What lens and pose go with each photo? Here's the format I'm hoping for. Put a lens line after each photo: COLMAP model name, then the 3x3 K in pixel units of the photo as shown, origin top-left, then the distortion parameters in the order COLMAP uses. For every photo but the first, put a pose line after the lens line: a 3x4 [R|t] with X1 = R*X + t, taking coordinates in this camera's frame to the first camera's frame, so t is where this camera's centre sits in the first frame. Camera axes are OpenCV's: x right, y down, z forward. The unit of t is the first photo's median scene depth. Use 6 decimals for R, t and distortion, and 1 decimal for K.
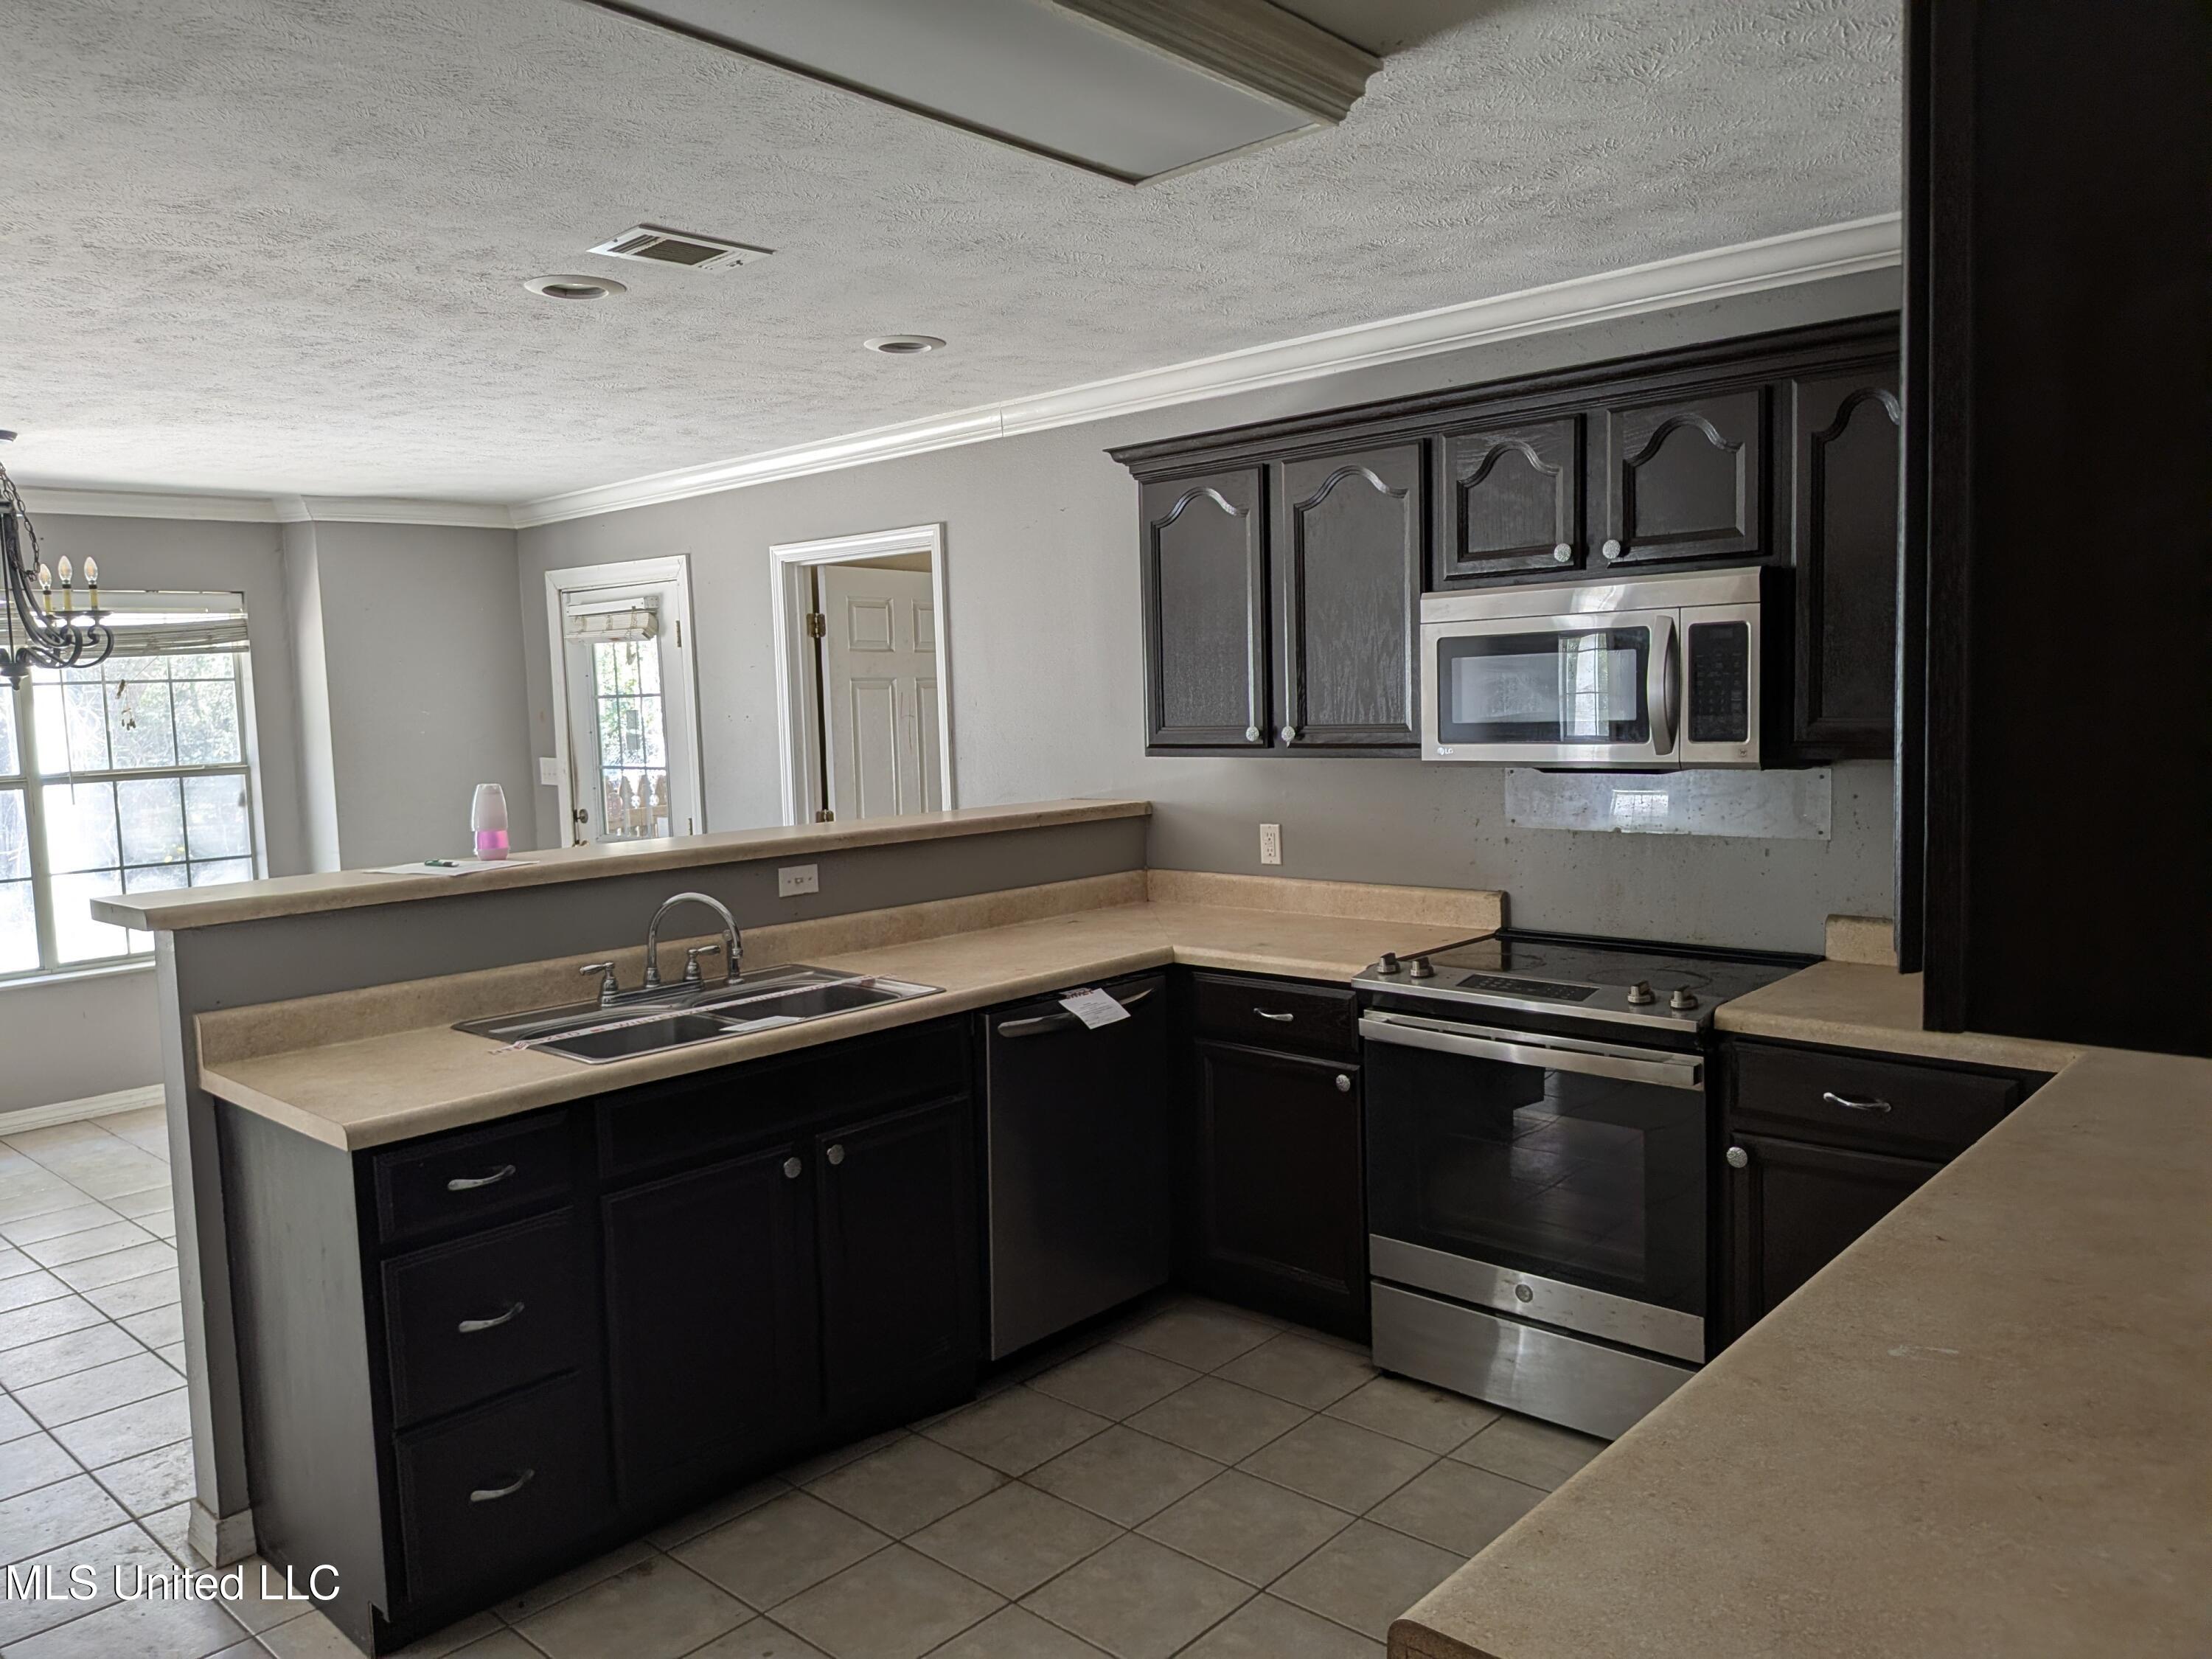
lens RADIAL K [[1603.4, 0, 1114.5], [0, 1603.4, 813.5], [0, 0, 1]] dist [0.035145, -0.058913]
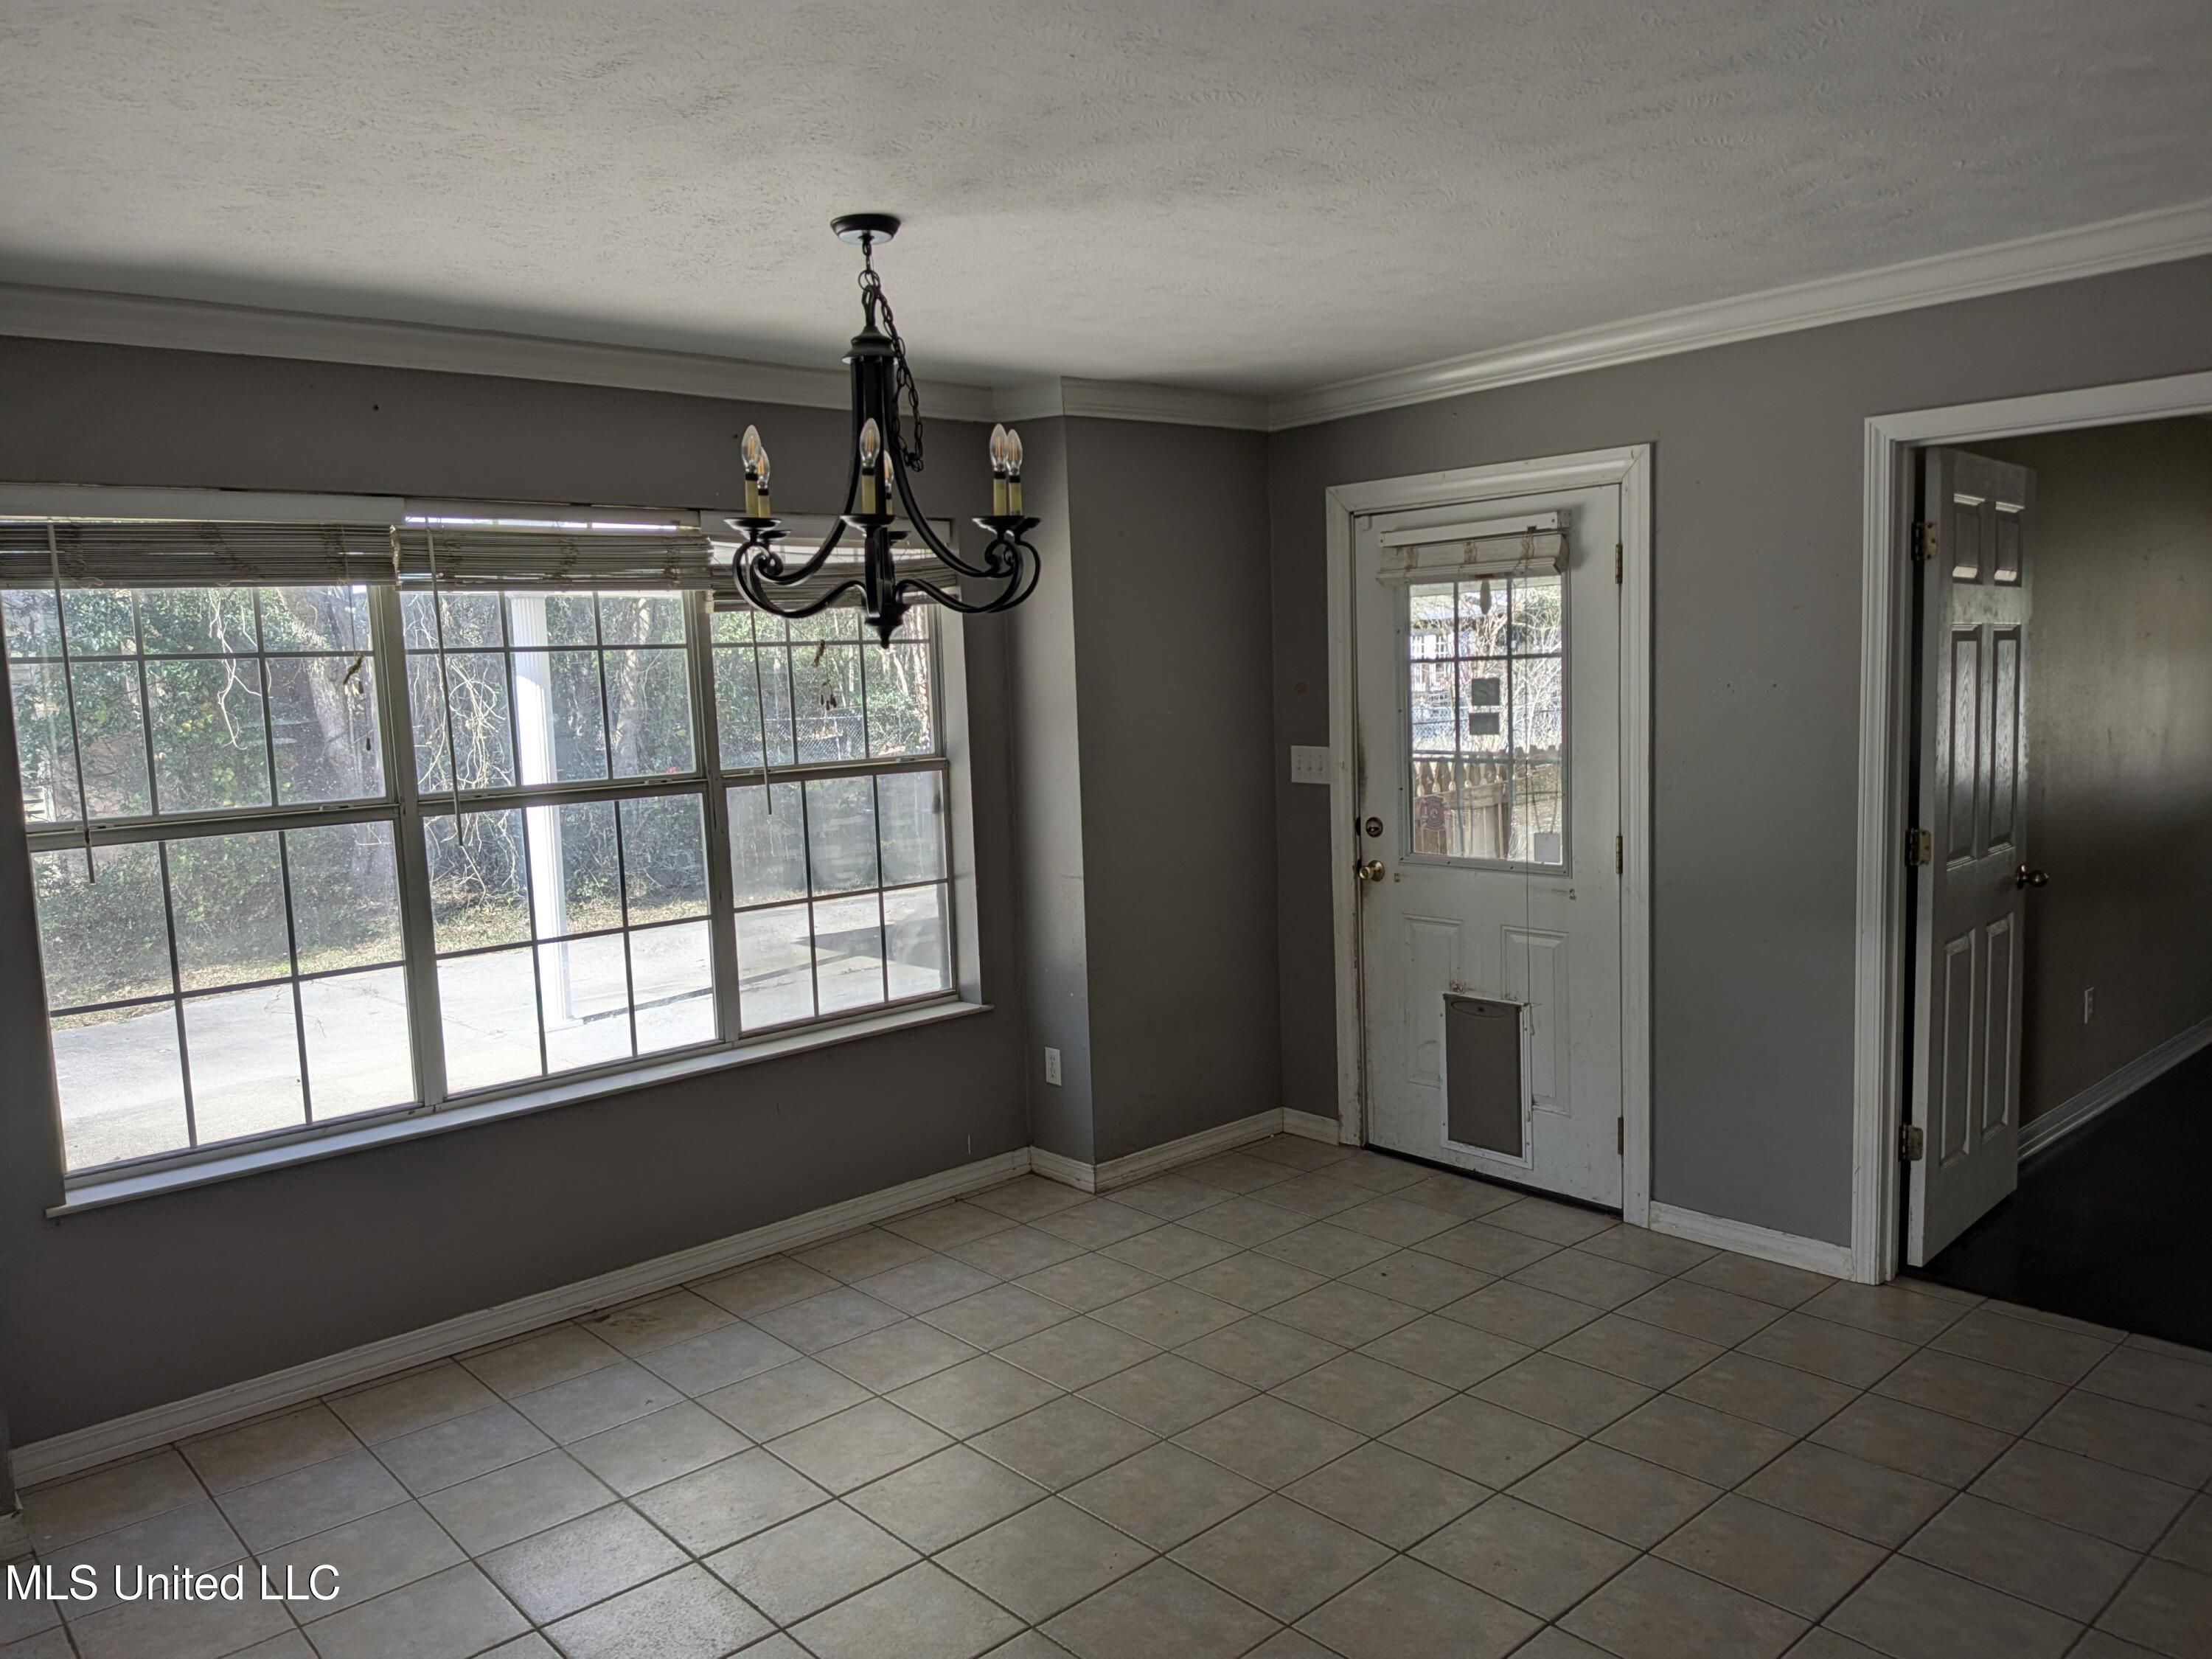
lens RADIAL K [[1603.4, 0, 1109.2], [0, 1603.4, 835.0], [0, 0, 1]] dist [0.035145, -0.058913]
pose [[0.994123, 0.004425, -0.108165, -0.393010], [-0.001644, 0.999666, 0.025784, -0.014065], [0.108243, -0.025455, 0.993798, 0.286459]]
